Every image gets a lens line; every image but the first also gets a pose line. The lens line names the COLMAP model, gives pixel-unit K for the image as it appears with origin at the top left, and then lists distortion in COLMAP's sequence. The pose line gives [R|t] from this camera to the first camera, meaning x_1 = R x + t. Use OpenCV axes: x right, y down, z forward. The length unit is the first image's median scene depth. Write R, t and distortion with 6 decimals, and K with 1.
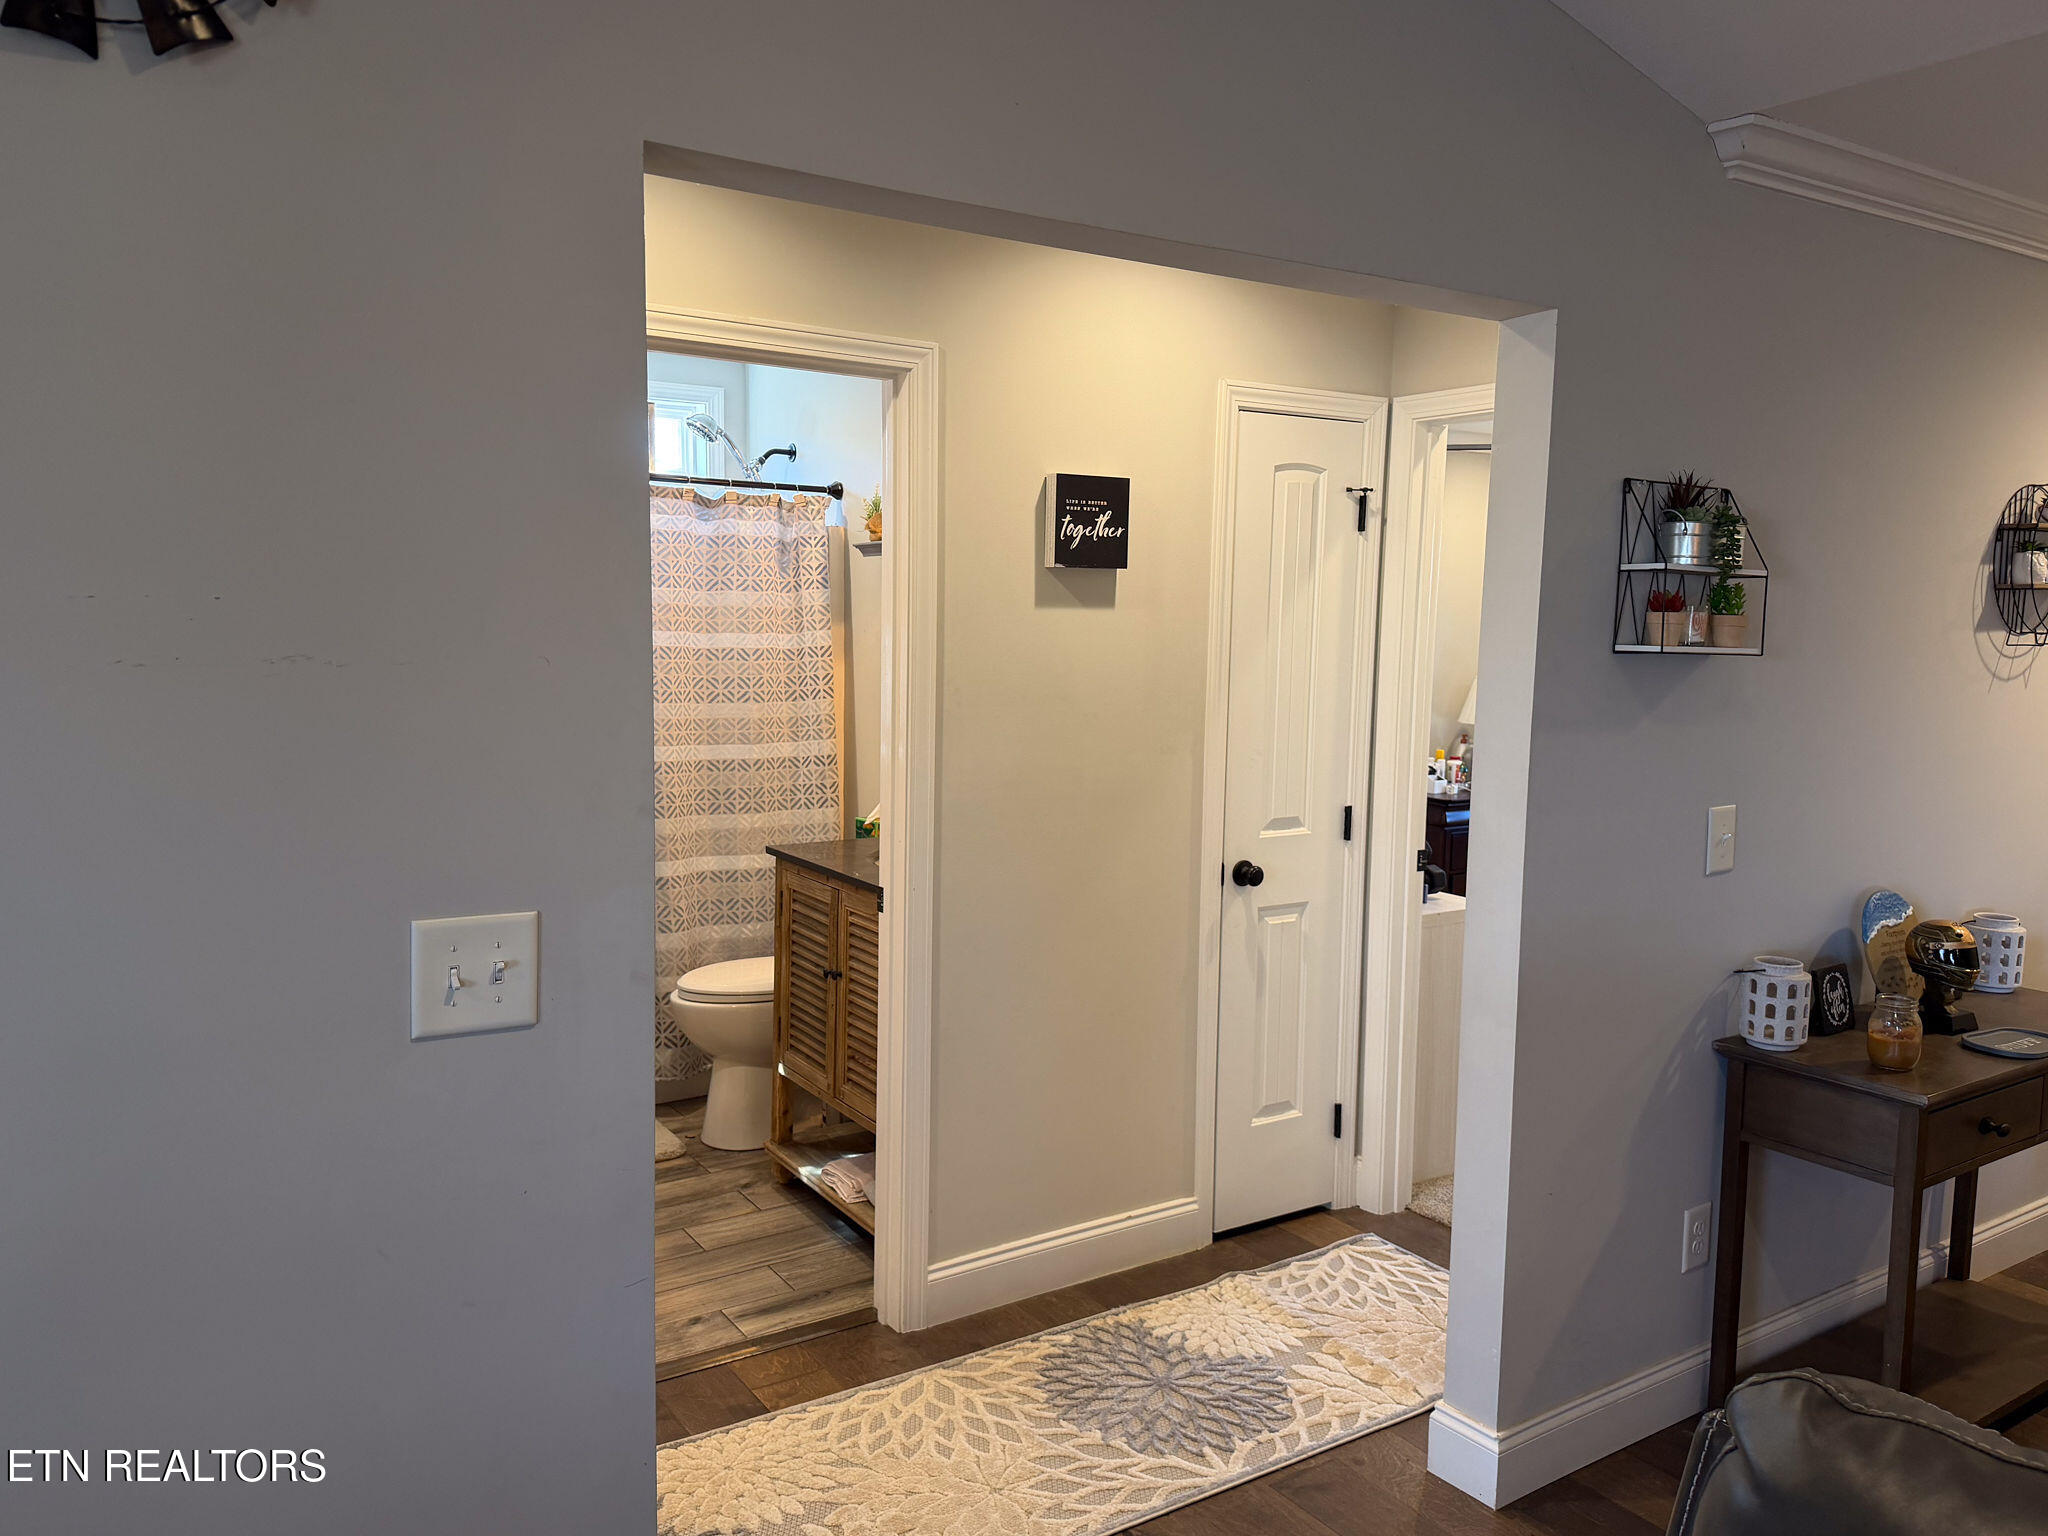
lens RADIAL K [[1510.9, 0, 1024.0], [0, 1510.9, 768.0], [0, 0, 1]] dist [0.117120, -0.122600]
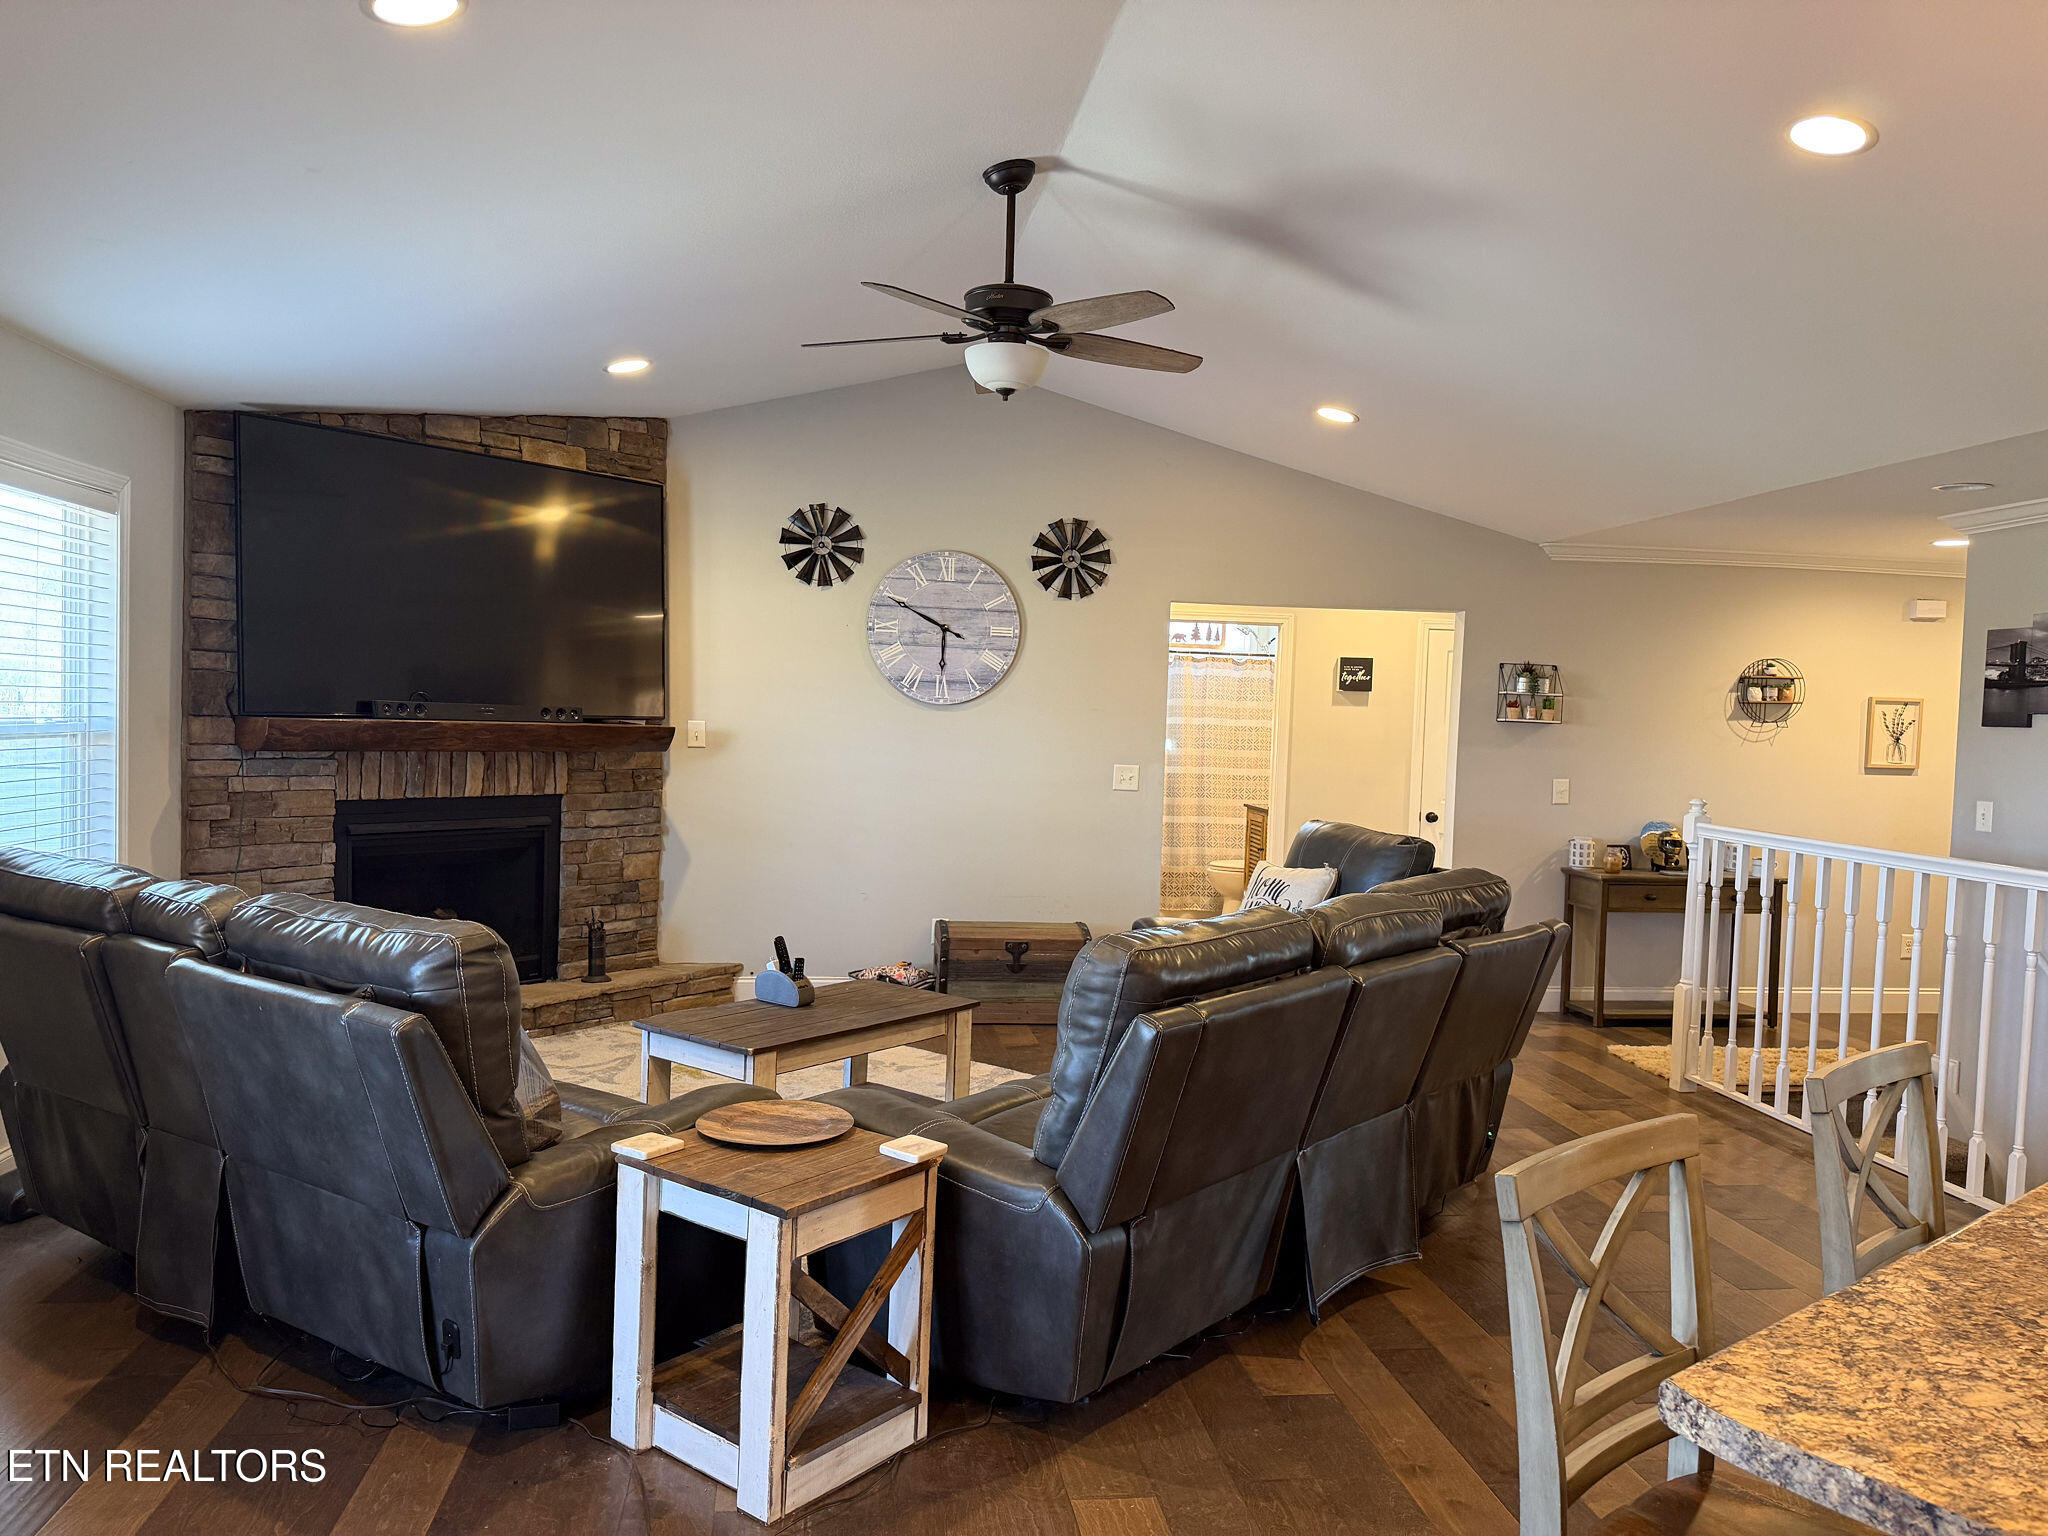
lens RADIAL K [[1395.0, 0, 1003.3], [0, 1395.0, 778.0], [0, 0, 1]] dist [0.074271, -0.111002]
pose [[0.896073, 0.030976, -0.442825, 0.666655], [-0.061671, 0.996576, -0.055081, 0.219679], [0.439602, 0.076666, 0.894915, -1.663729]]
